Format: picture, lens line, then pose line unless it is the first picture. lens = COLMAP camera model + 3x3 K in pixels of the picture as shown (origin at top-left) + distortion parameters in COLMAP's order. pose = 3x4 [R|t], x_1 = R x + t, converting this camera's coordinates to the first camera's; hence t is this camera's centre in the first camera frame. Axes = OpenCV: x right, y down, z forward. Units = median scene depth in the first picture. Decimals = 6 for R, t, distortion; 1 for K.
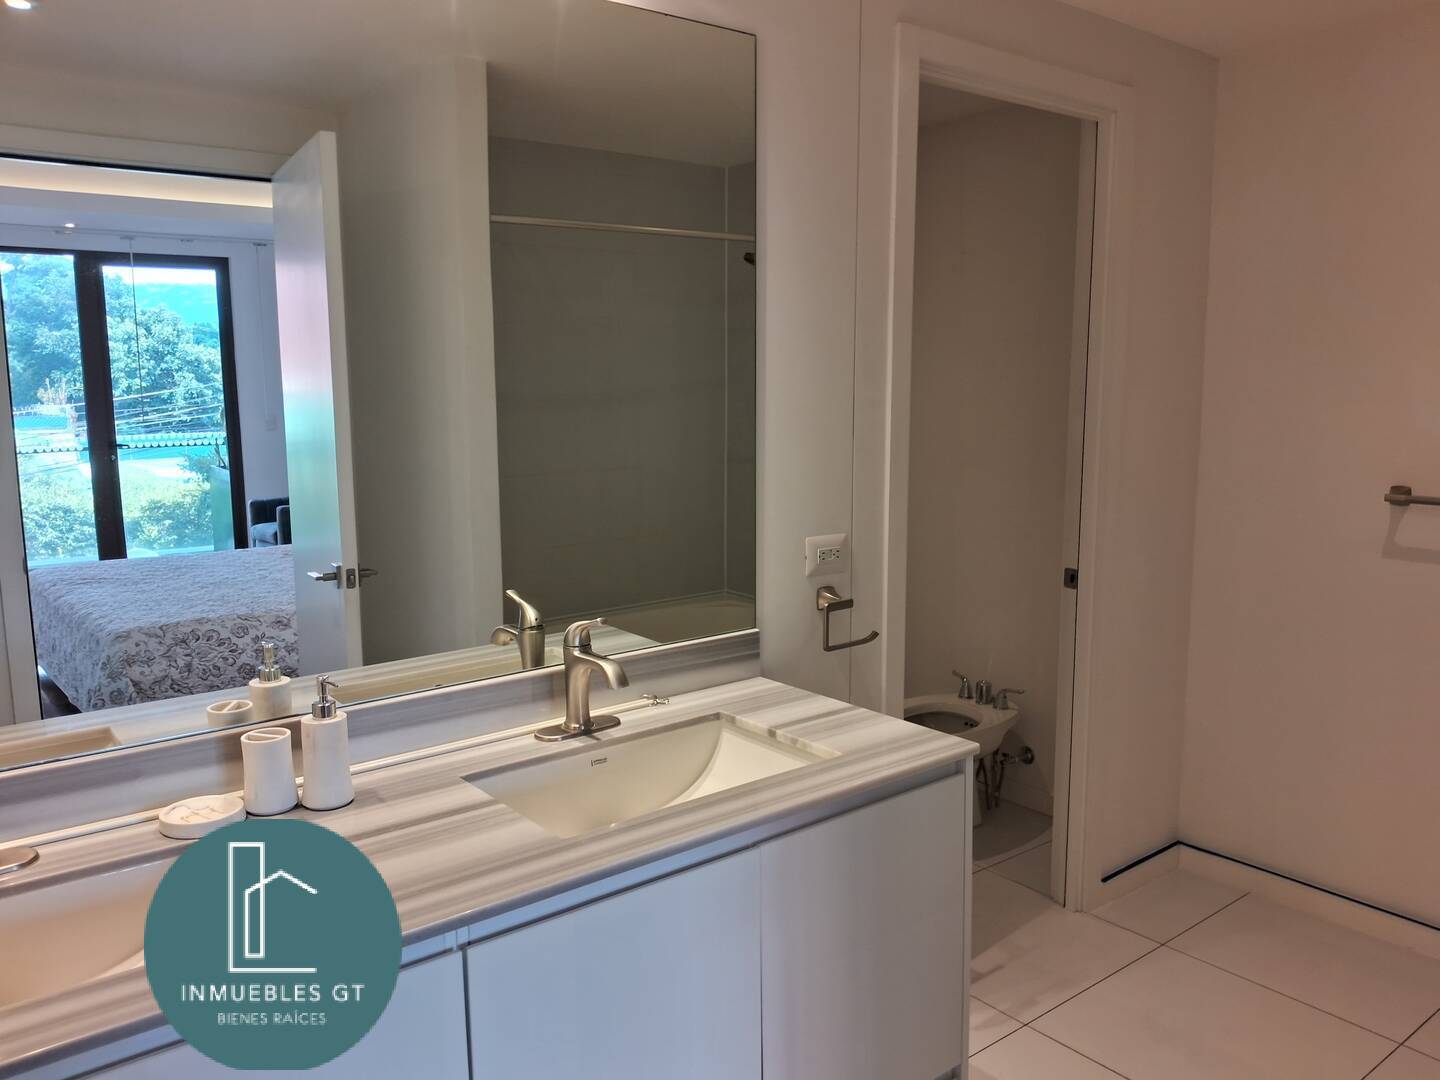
lens RADIAL K [[1118.8, 0, 722.0], [0, 1118.8, 537.9], [0, 0, 1]] dist [0.057034, -0.028461]
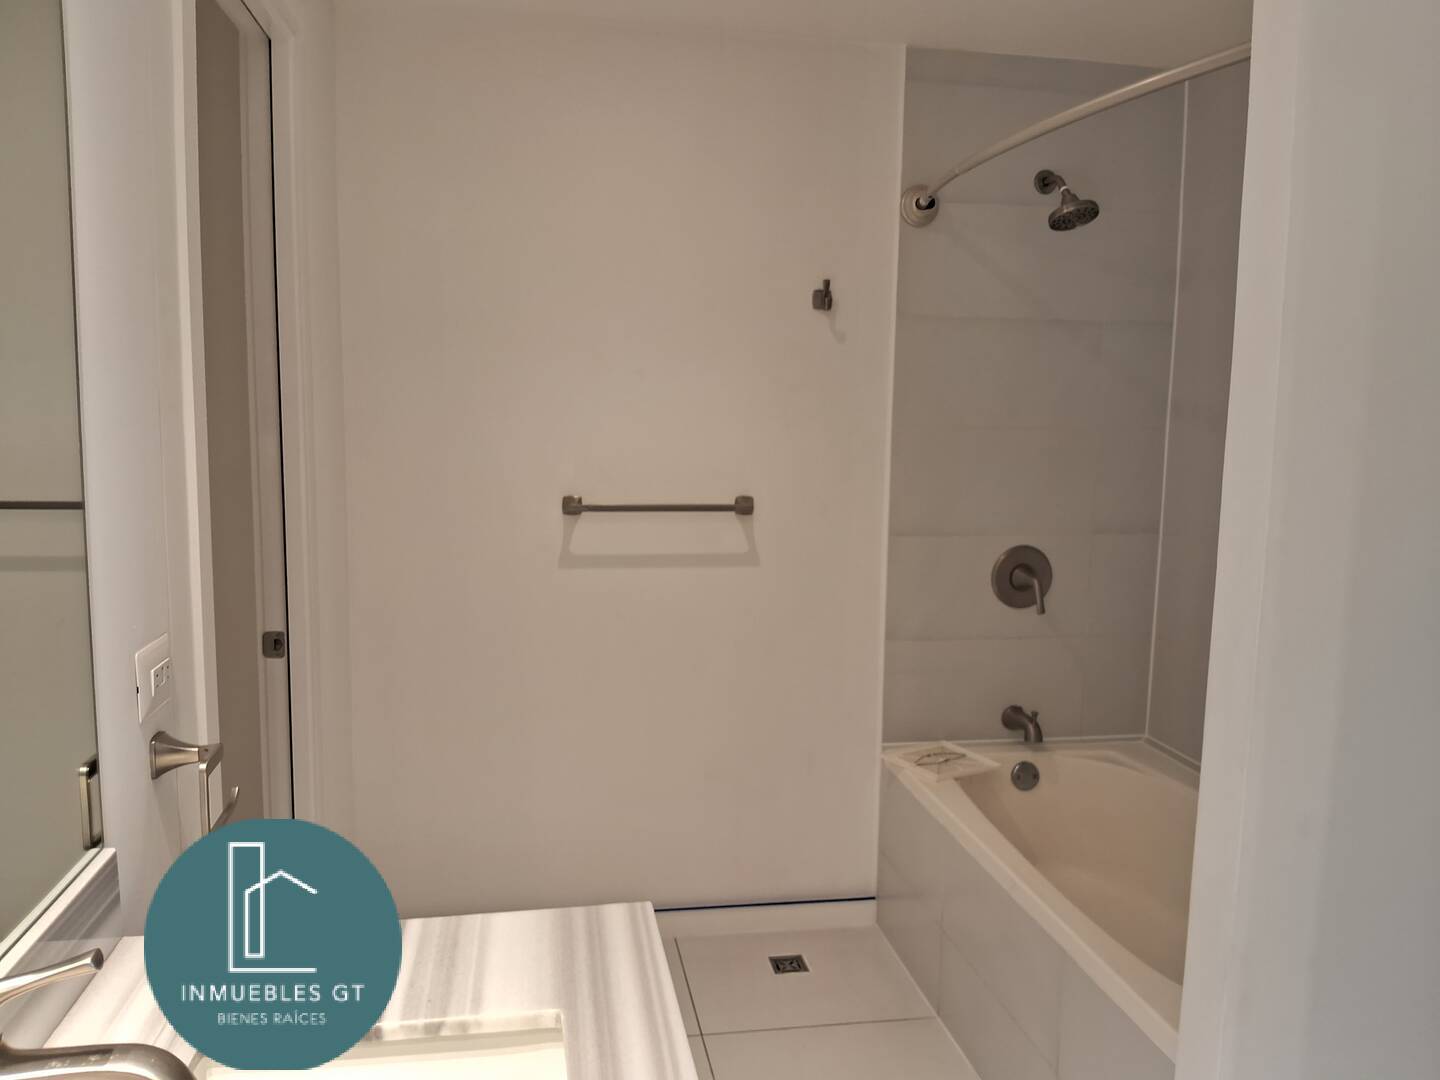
lens RADIAL K [[1118.8, 0, 720.1], [0, 1118.8, 539.1], [0, 0, 1]] dist [0.057034, -0.028461]
pose [[0.479287, -0.098897, 0.872069, -0.218525], [0.107467, 0.992767, 0.053522, -0.046696], [-0.871054, 0.068066, 0.486448, 0.398226]]
